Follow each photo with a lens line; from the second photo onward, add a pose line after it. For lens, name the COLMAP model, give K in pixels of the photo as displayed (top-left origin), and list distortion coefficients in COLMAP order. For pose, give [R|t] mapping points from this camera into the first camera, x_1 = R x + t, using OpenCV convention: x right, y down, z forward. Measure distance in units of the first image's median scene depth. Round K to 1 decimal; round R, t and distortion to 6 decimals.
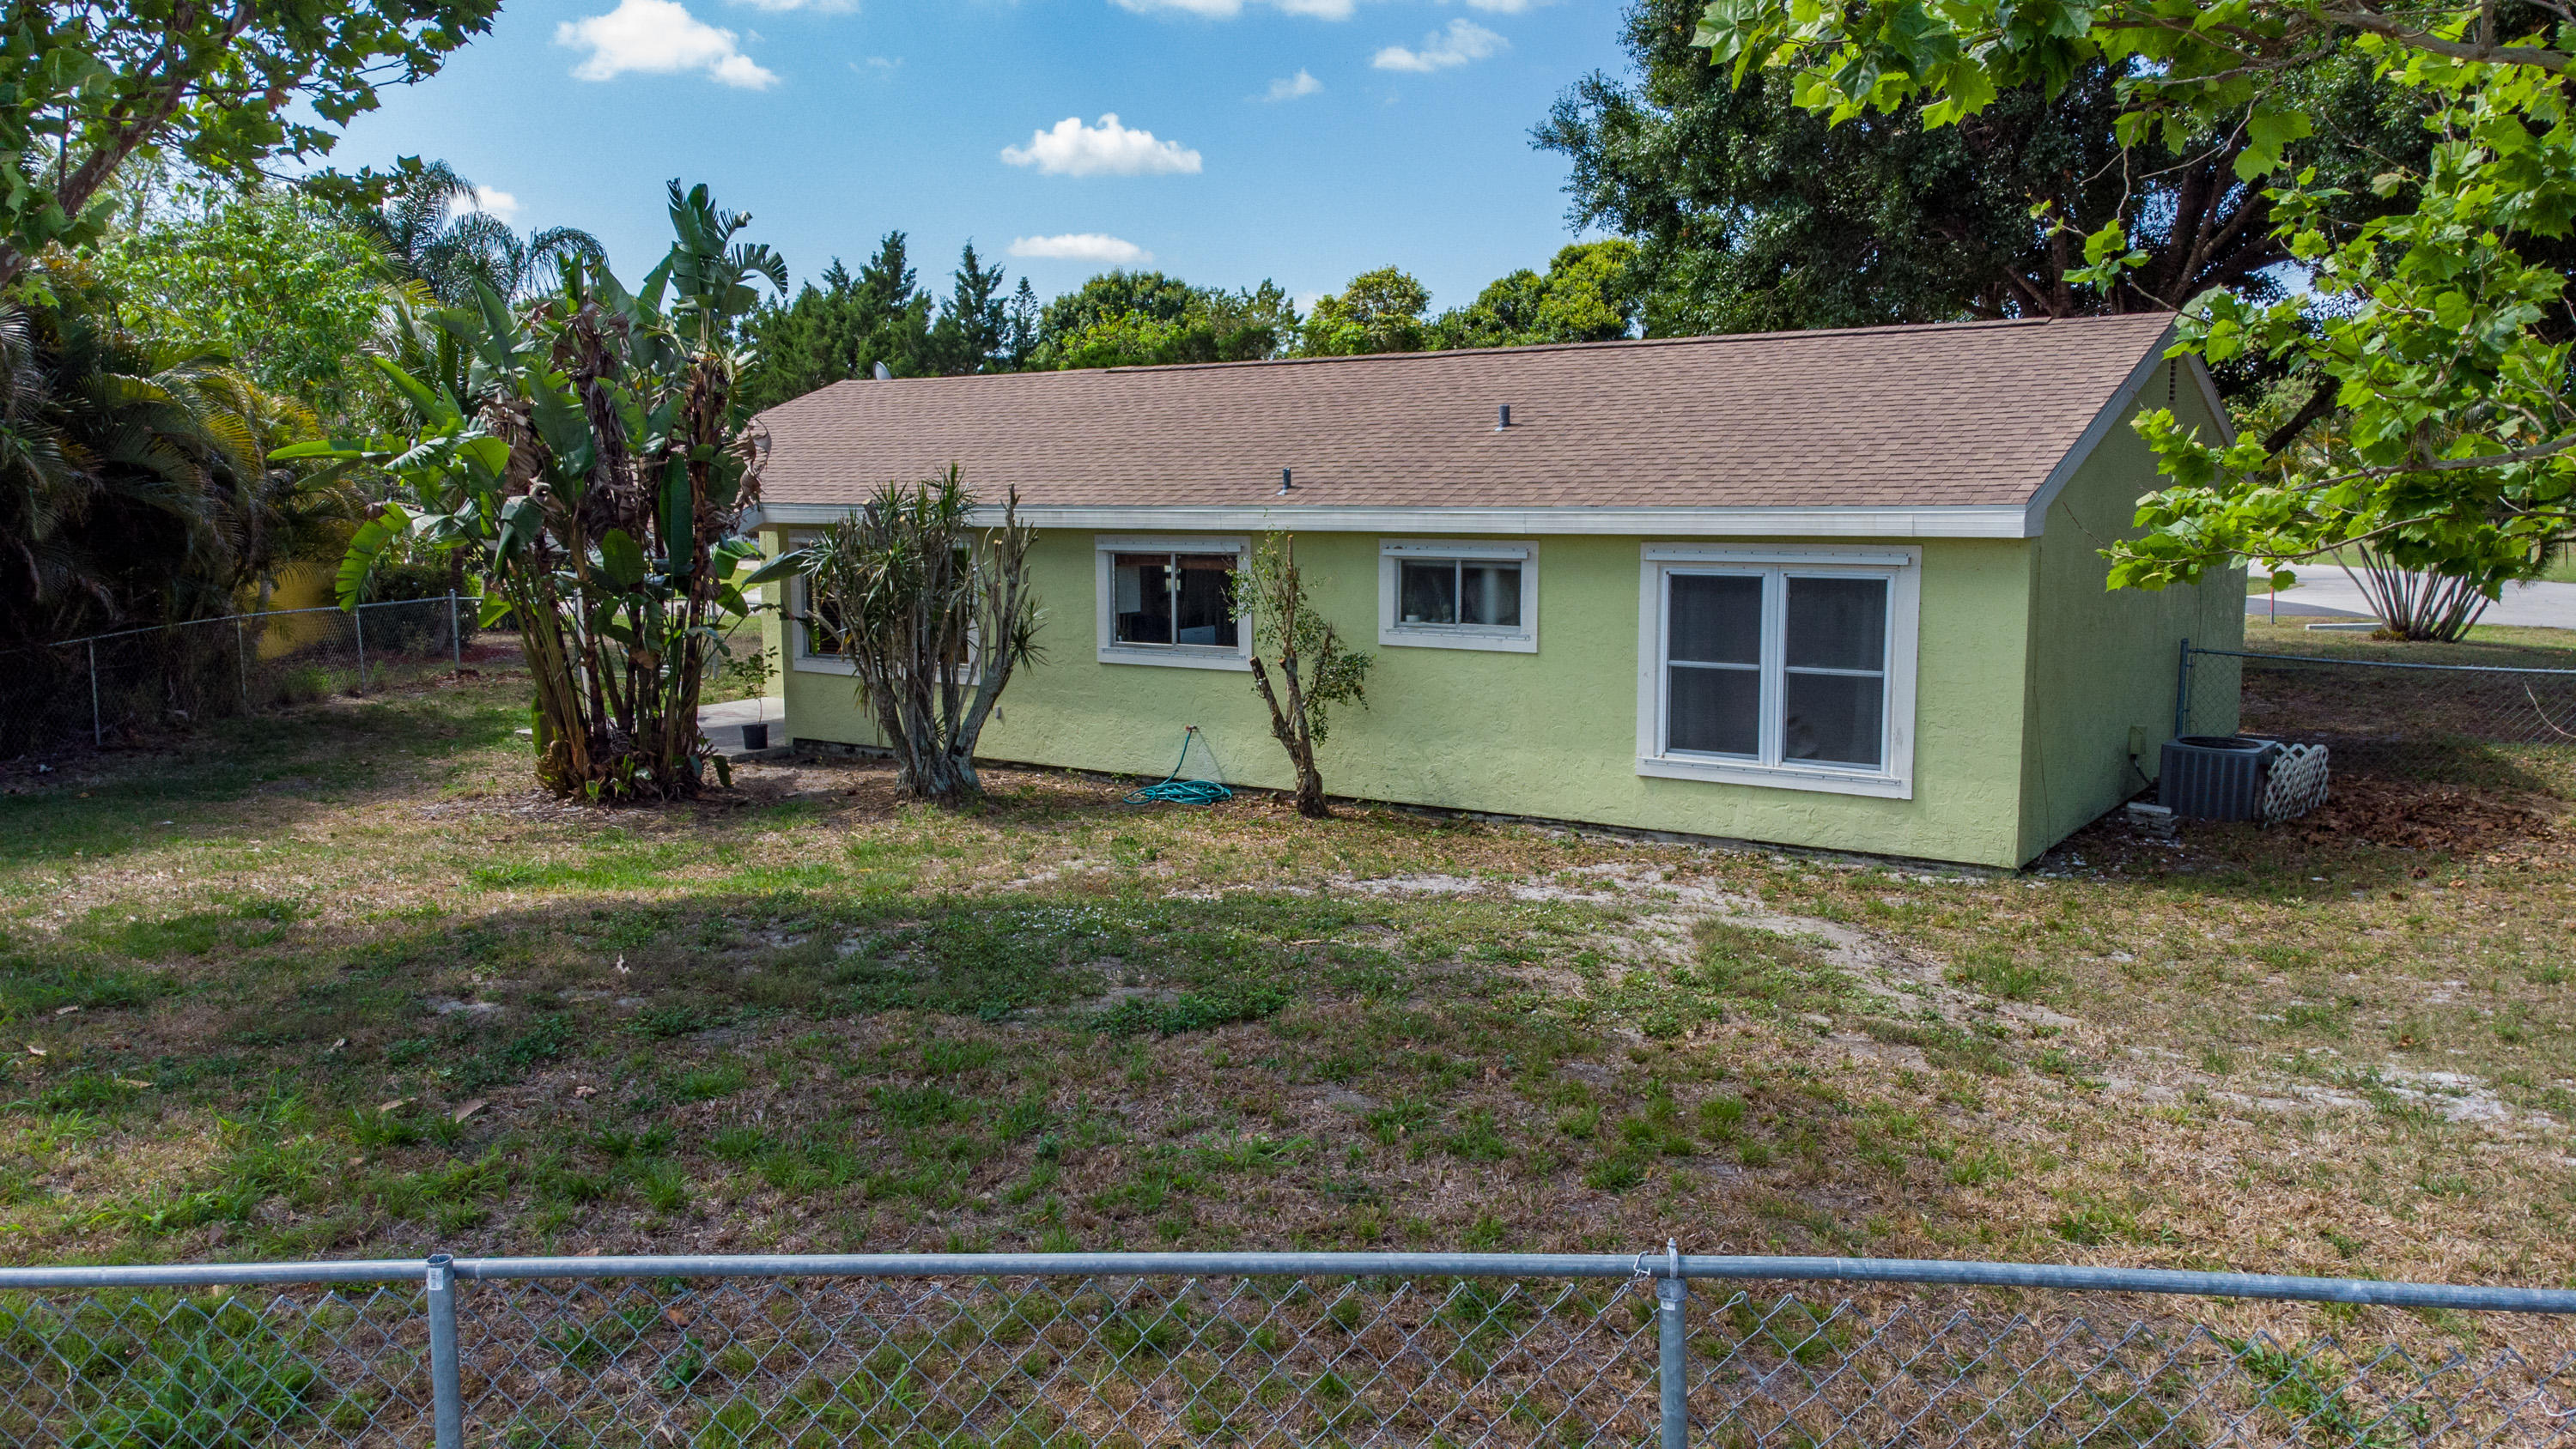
lens RADIAL K [[1908.3, 0, 1297.0], [0, 1908.3, 716.8], [0, 0, 1]] dist [0.024239, 0.041654]
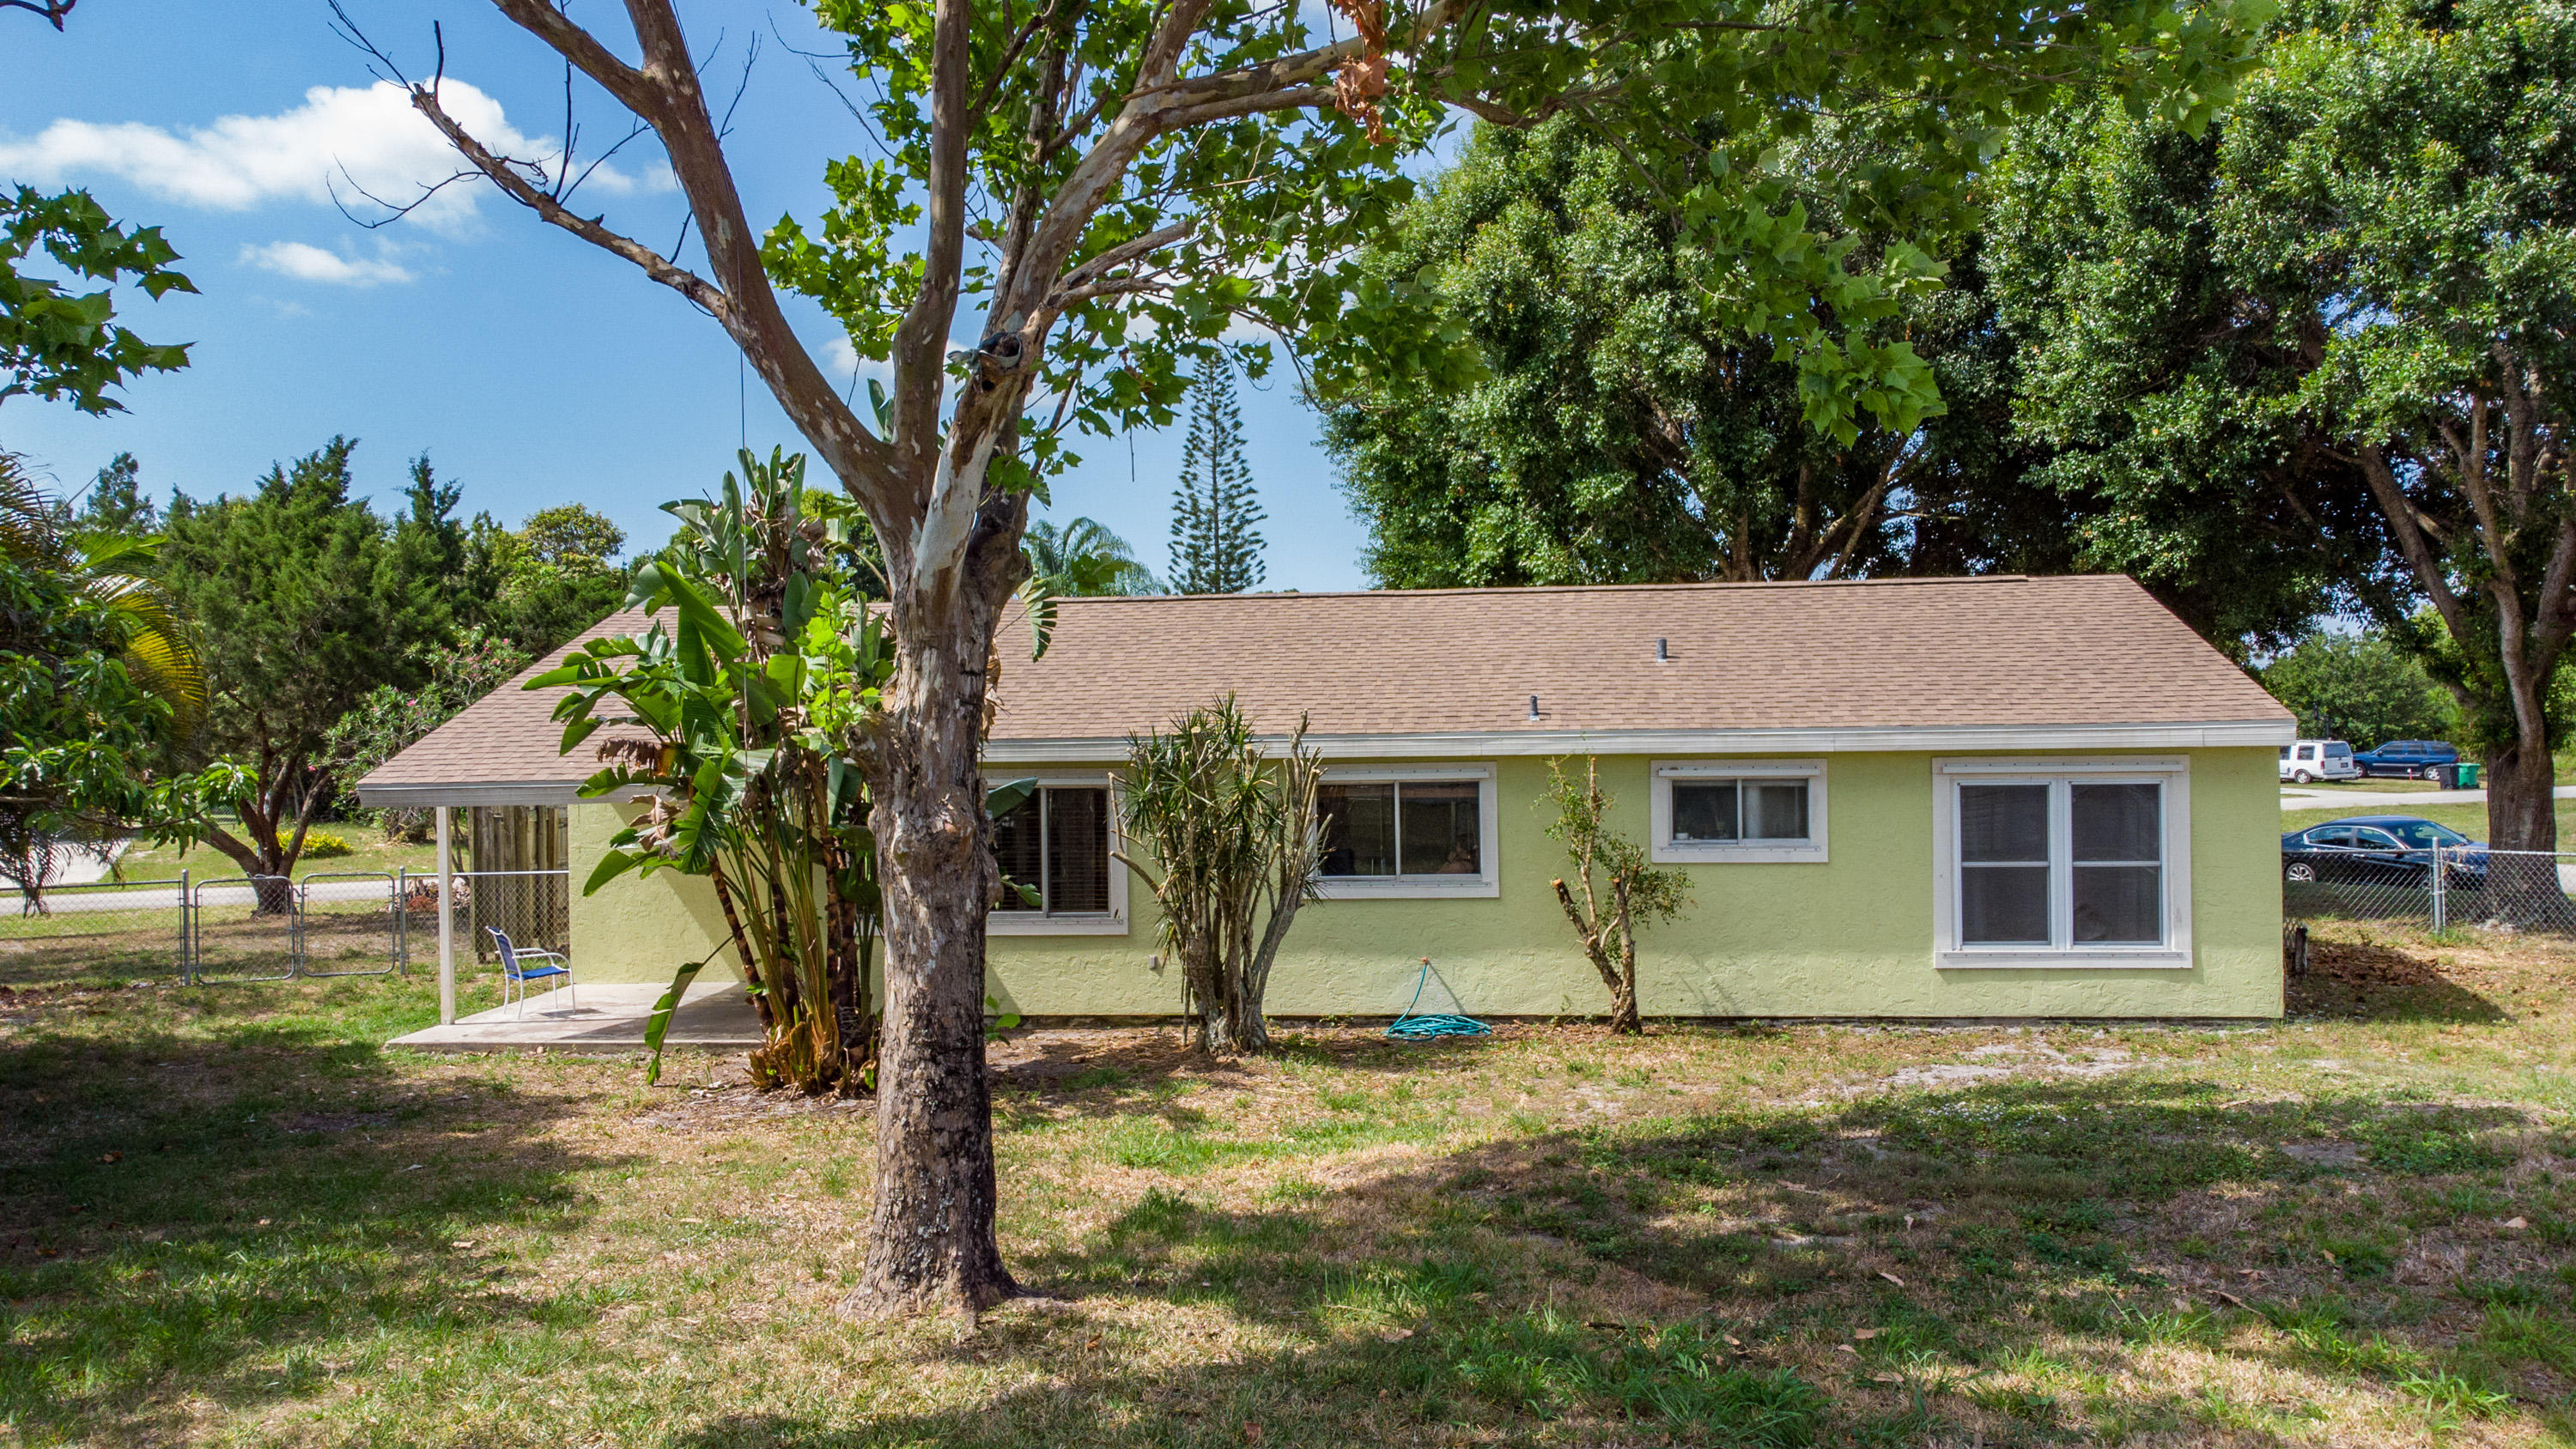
lens RADIAL K [[1908.3, 0, 1297.0], [0, 1908.3, 716.8], [0, 0, 1]] dist [0.024239, 0.041654]
pose [[0.871017, -0.006226, 0.491213, -0.690979], [0.070405, 0.991179, -0.112279, -0.015206], [-0.486182, 0.132381, 0.863772, 0.204187]]
